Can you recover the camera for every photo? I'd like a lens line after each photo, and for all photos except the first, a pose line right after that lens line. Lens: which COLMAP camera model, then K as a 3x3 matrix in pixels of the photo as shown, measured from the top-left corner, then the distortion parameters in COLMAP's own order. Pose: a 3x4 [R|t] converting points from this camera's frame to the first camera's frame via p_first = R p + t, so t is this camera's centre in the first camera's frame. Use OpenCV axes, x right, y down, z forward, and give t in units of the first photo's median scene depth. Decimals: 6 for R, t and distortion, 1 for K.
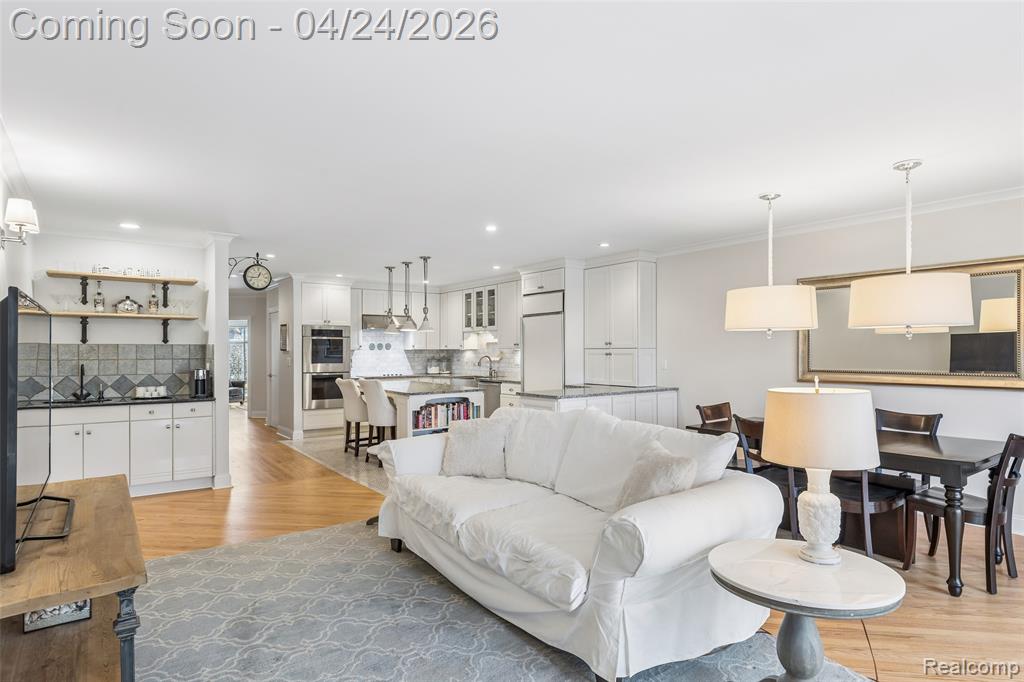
lens RADIAL K [[565.2, 0, 516.7], [0, 565.2, 350.2], [0, 0, 1]] dist [0.007902, -0.002484]
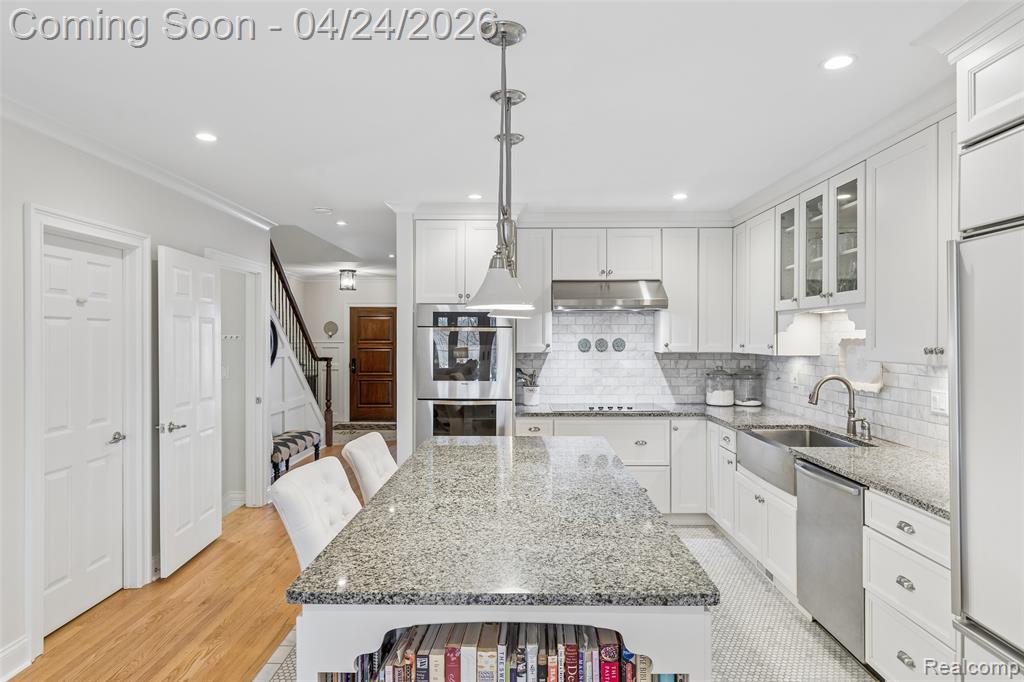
lens RADIAL K [[602.4, 0, 515.7], [0, 602.4, 335.9], [0, 0, 1]] dist [0.006859, -0.006318]
pose [[0.805901, 0.004238, -0.592035, 0.011986], [-0.005797, 0.999983, -0.000732, -0.019820], [0.592022, 0.004022, 0.805912, 0.775696]]
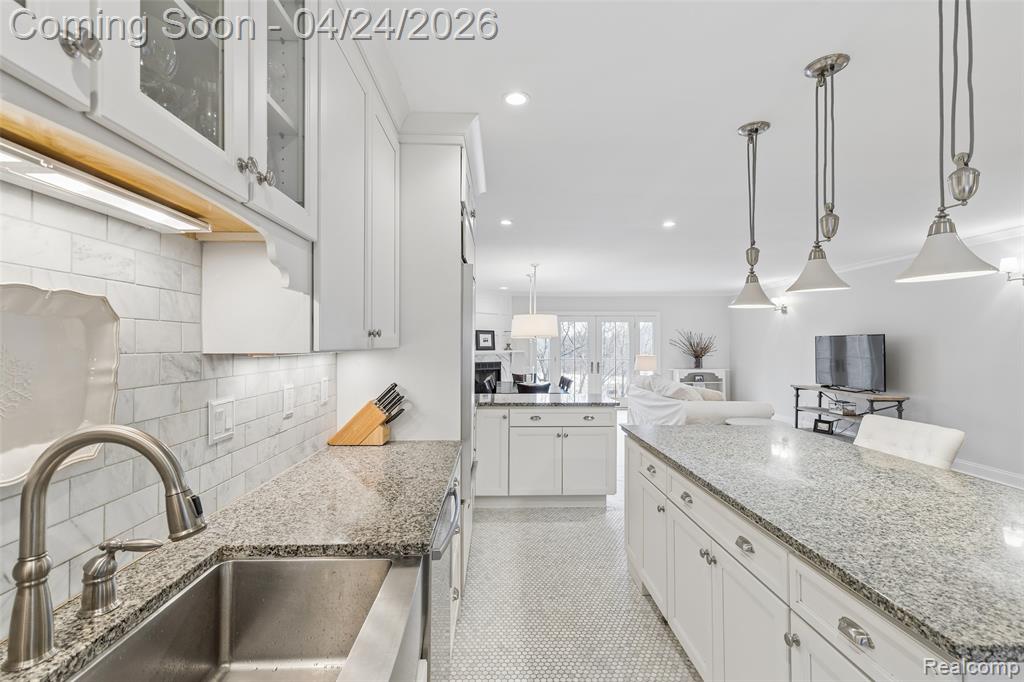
lens RADIAL K [[460.7, 0, 504.7], [0, 460.7, 342.0], [0, 0, 1]] dist [0.016446, -0.000470]
pose [[-0.819169, 0.006759, 0.573513, -0.207908], [0.003835, 0.999973, -0.006306, -0.005726], [-0.573540, -0.002966, -0.819172, 1.393209]]
